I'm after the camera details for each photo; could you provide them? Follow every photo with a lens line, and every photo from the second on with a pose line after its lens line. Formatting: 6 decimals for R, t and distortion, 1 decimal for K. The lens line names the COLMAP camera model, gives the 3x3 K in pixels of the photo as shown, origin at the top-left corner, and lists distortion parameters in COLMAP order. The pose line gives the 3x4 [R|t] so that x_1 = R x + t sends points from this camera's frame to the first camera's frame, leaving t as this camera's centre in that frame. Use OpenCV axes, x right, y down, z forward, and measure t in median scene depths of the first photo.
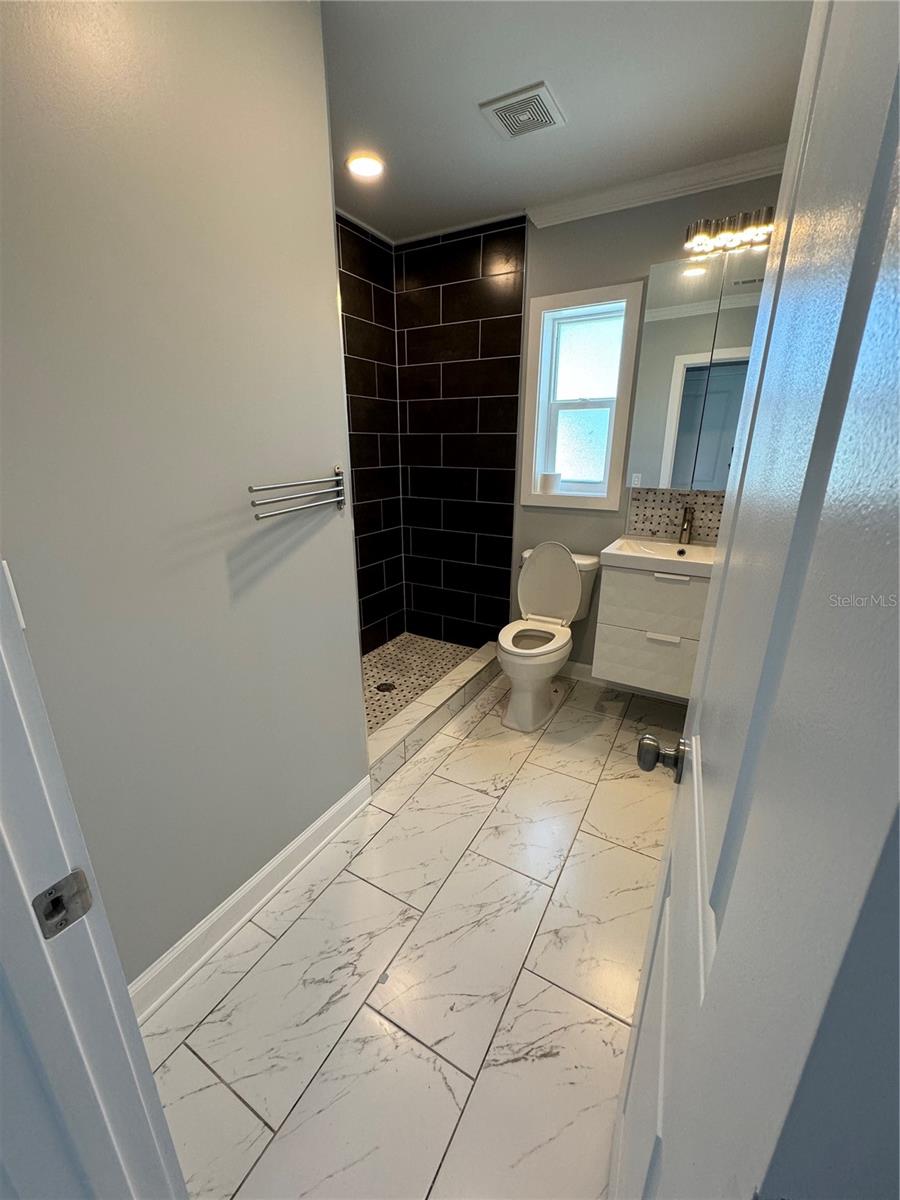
lens RADIAL K [[476.2, 0, 451.6], [0, 476.2, 599.1], [0, 0, 1]] dist [0.000943, -0.000881]
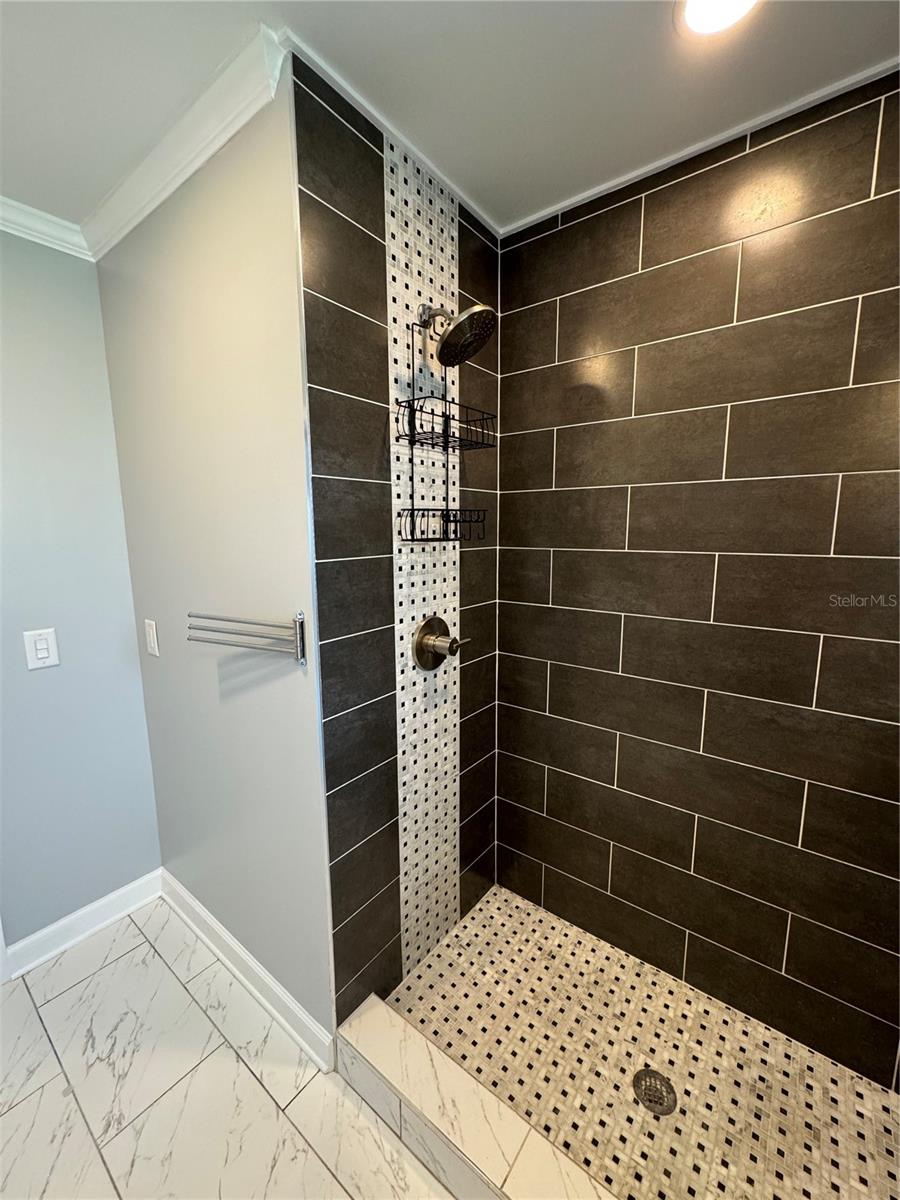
lens RADIAL K [[476.2, 0, 452.4], [0, 476.2, 600.2], [0, 0, 1]] dist [0.000943, -0.000881]
pose [[-0.137095, 0.155272, -0.978313, 0.489210], [-0.304222, 0.933306, 0.190761, -0.526938], [0.942684, 0.323776, -0.080715, 1.302841]]
